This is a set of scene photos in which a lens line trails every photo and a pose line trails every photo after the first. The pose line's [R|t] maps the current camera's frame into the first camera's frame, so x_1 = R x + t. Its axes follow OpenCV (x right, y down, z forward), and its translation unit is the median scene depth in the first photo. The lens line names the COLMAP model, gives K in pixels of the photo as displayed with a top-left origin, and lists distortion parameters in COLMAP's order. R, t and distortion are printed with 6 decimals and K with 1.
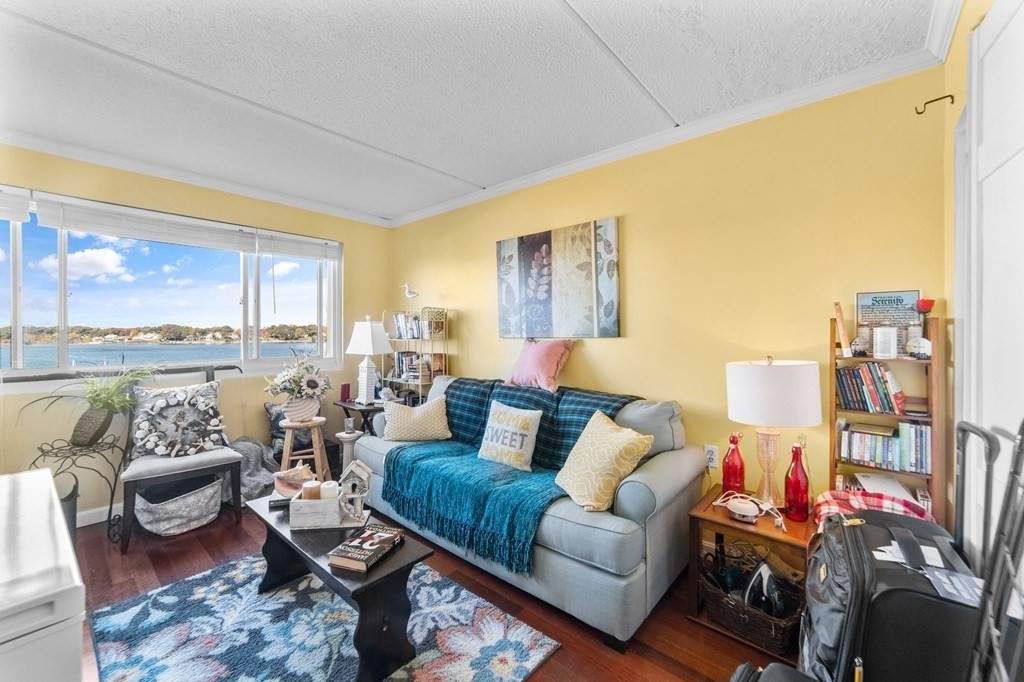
lens RADIAL K [[407.7, 0, 510.1], [0, 407.7, 335.9], [0, 0, 1]] dist [-0.007195, 0.004263]
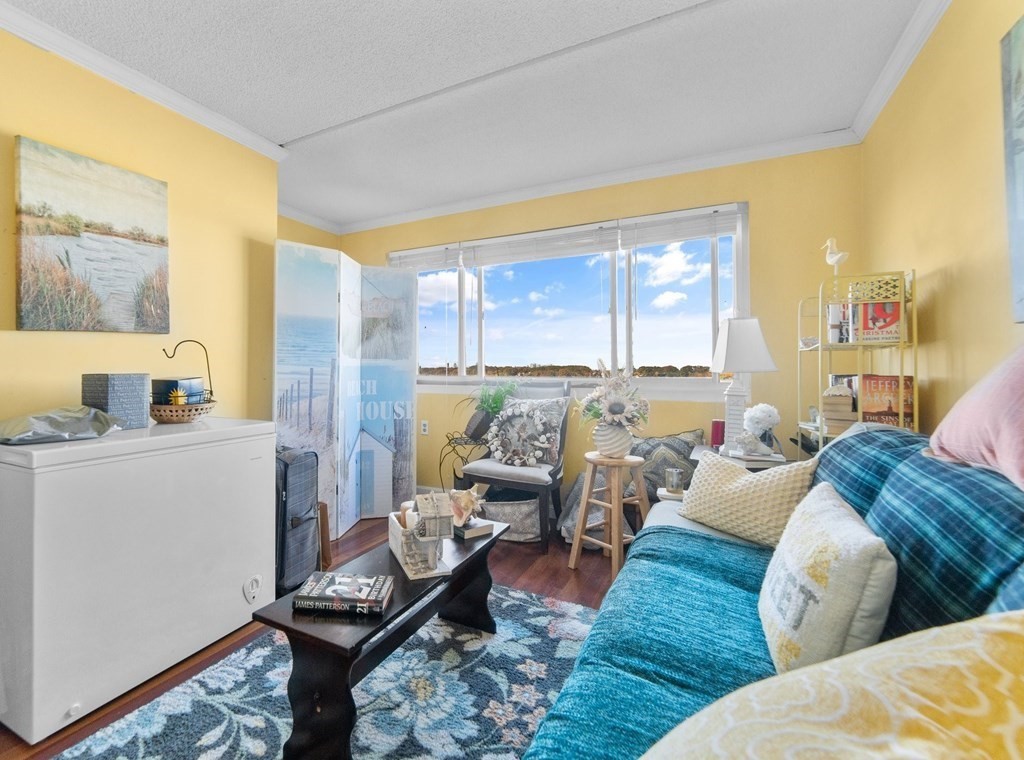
lens RADIAL K [[476.9, 0, 438.5], [0, 476.9, 361.6], [0, 0, 1]] dist [-0.012648, -0.000179]
pose [[0.197618, -0.015319, -0.980159, 0.315153], [-0.011602, 0.999771, -0.017964, 0.058349], [0.980211, 0.014922, 0.197395, 0.561865]]
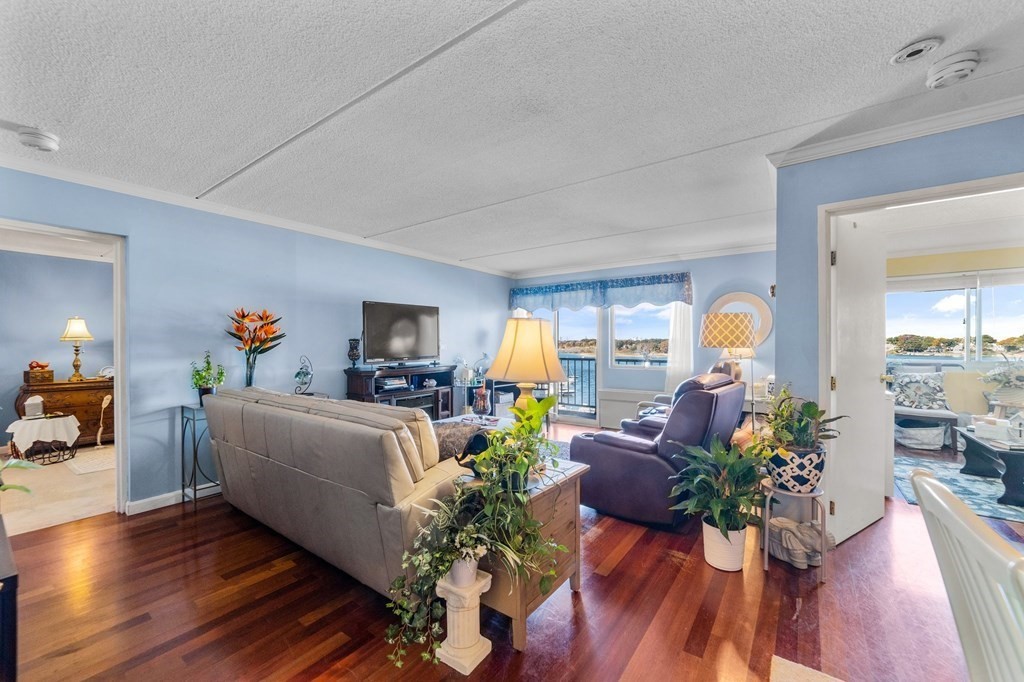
lens RADIAL K [[407.7, 0, 510.4], [0, 407.7, 346.4], [0, 0, 1]] dist [-0.007195, 0.004263]
pose [[0.100147, 0.008784, -0.994934, 0.823263], [-0.009907, 0.999920, 0.007831, 0.013489], [0.994923, 0.009073, 0.100226, -1.009707]]
